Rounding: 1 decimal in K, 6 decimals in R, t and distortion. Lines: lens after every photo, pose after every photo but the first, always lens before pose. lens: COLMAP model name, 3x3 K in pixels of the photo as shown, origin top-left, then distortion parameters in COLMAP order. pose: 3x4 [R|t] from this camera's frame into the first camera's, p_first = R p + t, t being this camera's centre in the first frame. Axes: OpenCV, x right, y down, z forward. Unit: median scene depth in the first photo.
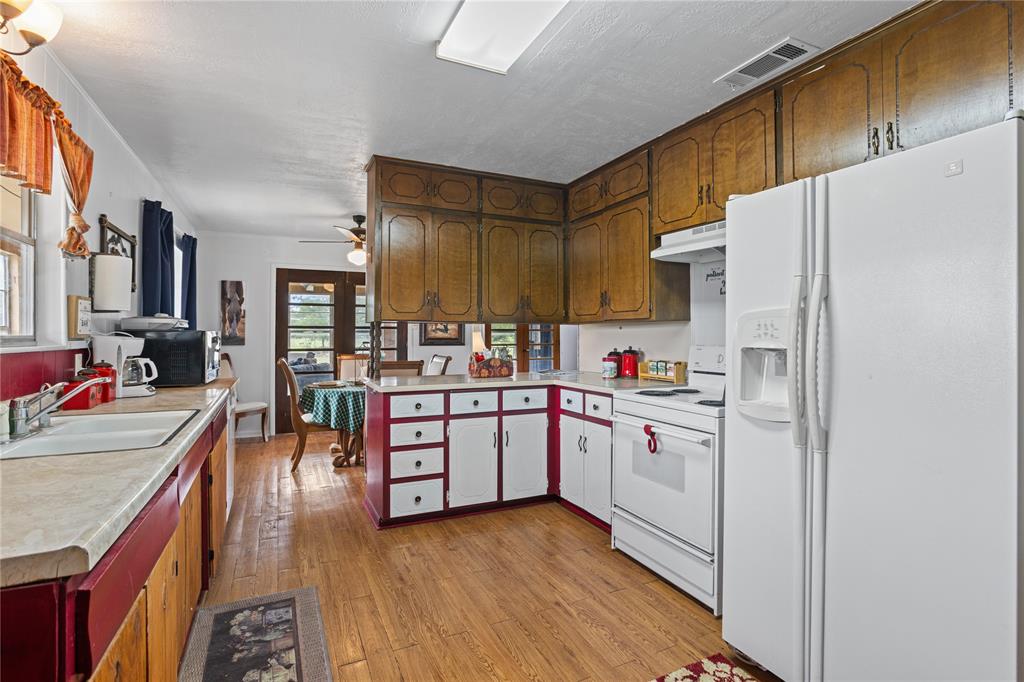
lens RADIAL K [[491.4, 0, 508.9], [0, 491.4, 334.5], [0, 0, 1]] dist [-0.047265, 0.019903]
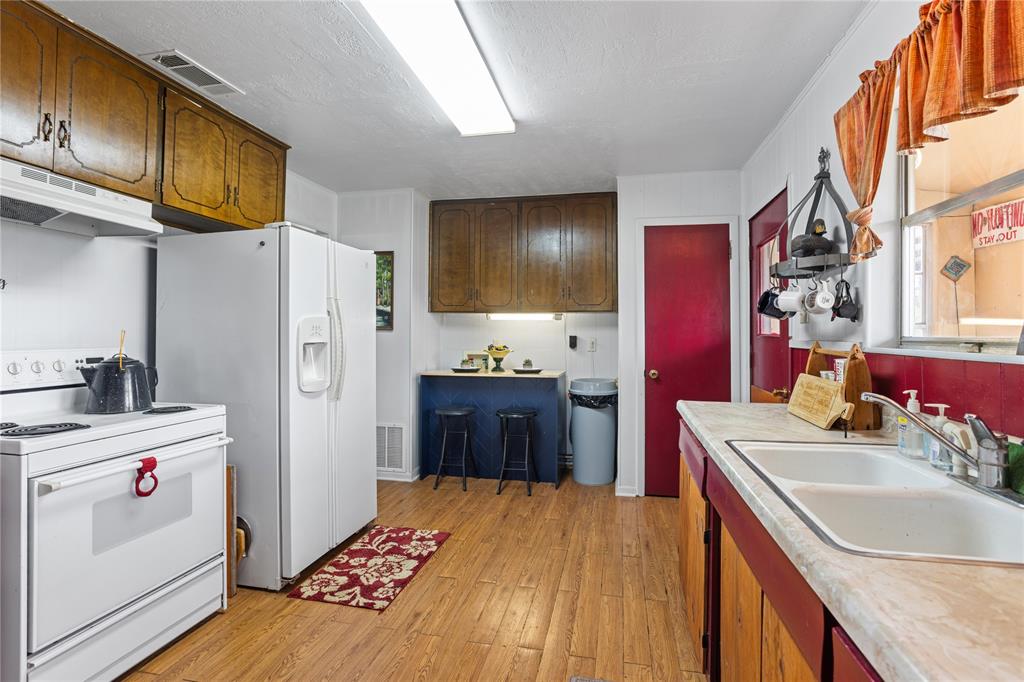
lens RADIAL K [[491.4, 0, 508.9], [0, 491.4, 334.5], [0, 0, 1]] dist [-0.047265, 0.019903]
pose [[-0.793265, -0.005706, 0.608850, -0.624096], [-0.005457, 0.999983, 0.002262, -0.002482], [-0.608853, -0.001528, -0.793282, 1.358075]]
